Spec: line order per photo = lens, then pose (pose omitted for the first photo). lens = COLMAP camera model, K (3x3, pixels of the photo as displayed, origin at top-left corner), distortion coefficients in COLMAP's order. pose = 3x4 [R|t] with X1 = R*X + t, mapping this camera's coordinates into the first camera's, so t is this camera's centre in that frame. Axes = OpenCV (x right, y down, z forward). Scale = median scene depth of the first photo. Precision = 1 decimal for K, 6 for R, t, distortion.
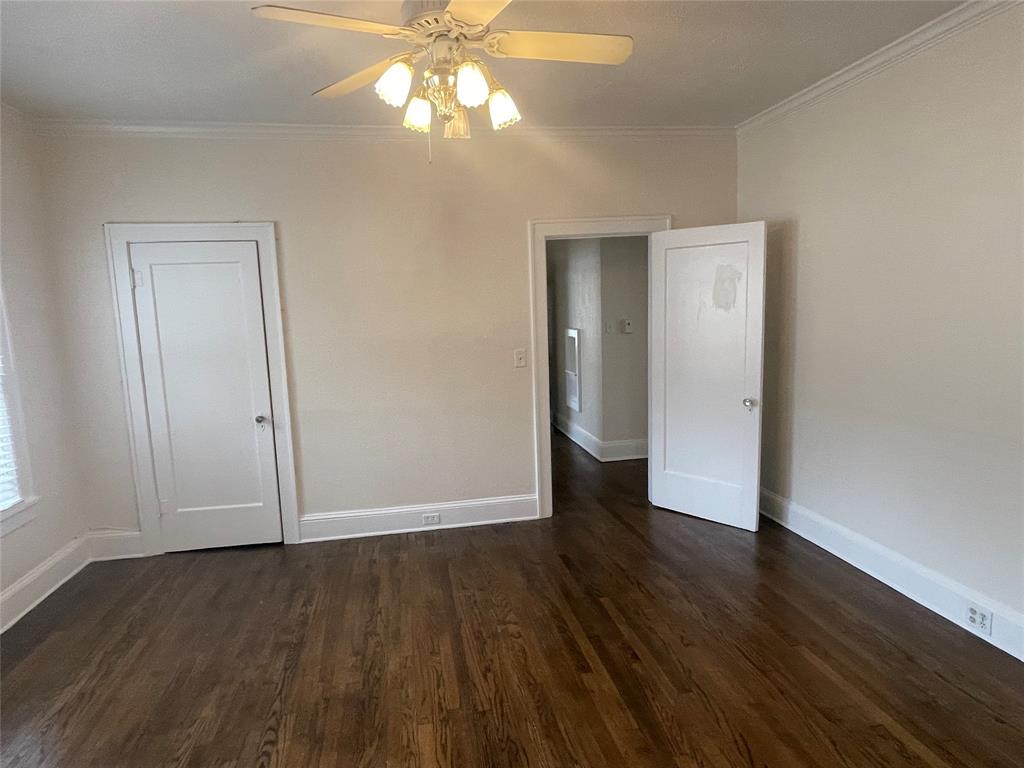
lens RADIAL K [[593.1, 0, 512.9], [0, 593.1, 384.2], [0, 0, 1]] dist [0.001658, 0.000364]
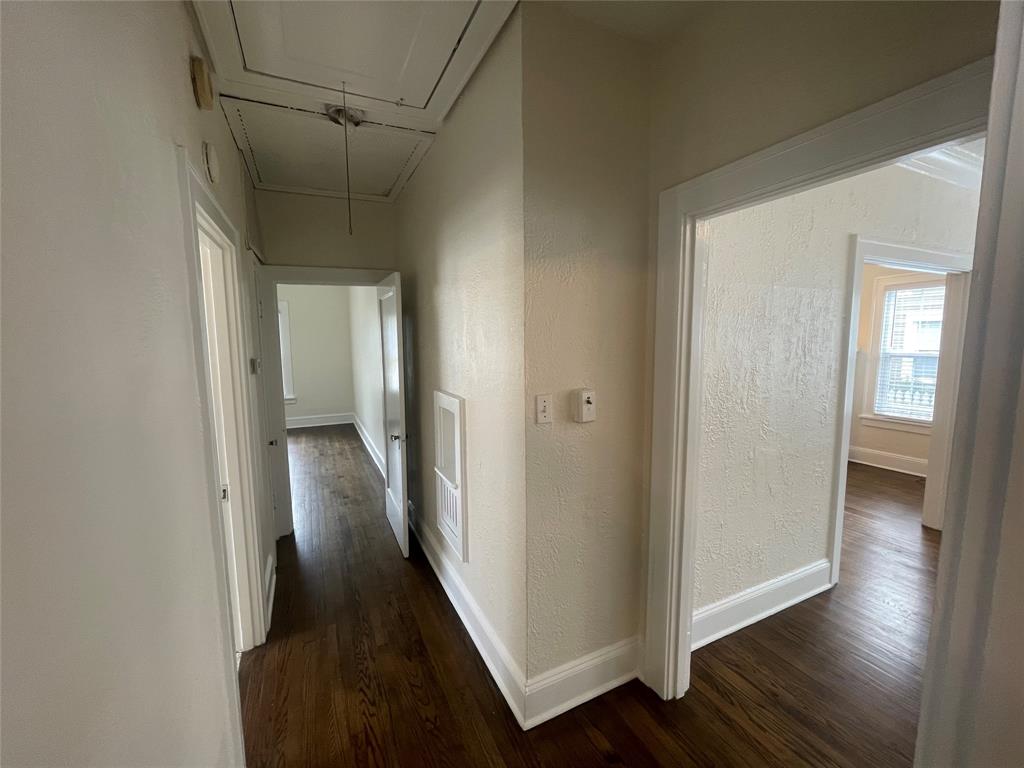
lens RADIAL K [[417.2, 0, 505.5], [0, 417.2, 383.2], [0, 0, 1]] dist [-0.000767, 0.000113]
pose [[0.968557, -0.005949, 0.248721, 0.059611], [0.013578, 0.999488, -0.028970, -0.093829], [-0.248422, 0.031436, 0.968142, 0.646035]]
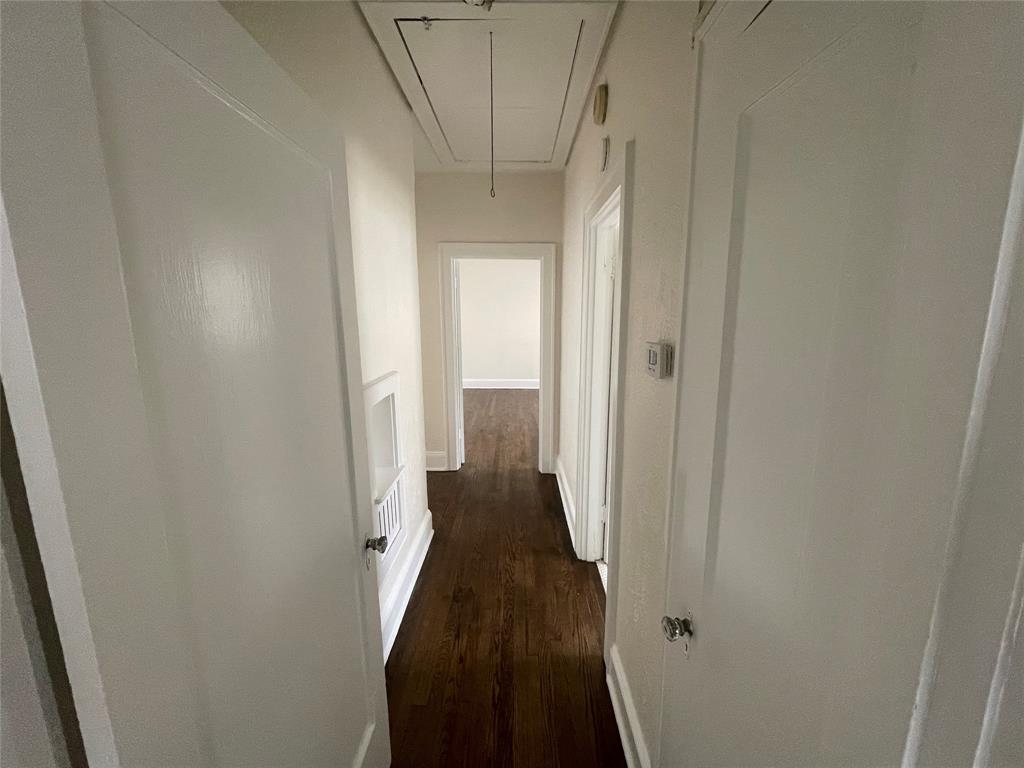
lens RADIAL K [[417.2, 0, 505.5], [0, 417.2, 383.2], [0, 0, 1]] dist [-0.000767, 0.000113]
pose [[-0.975265, -0.001893, 0.221032, -0.047860], [0.064913, 0.953419, 0.294582, -0.173316], [-0.211294, 0.301644, -0.929713, 1.285518]]
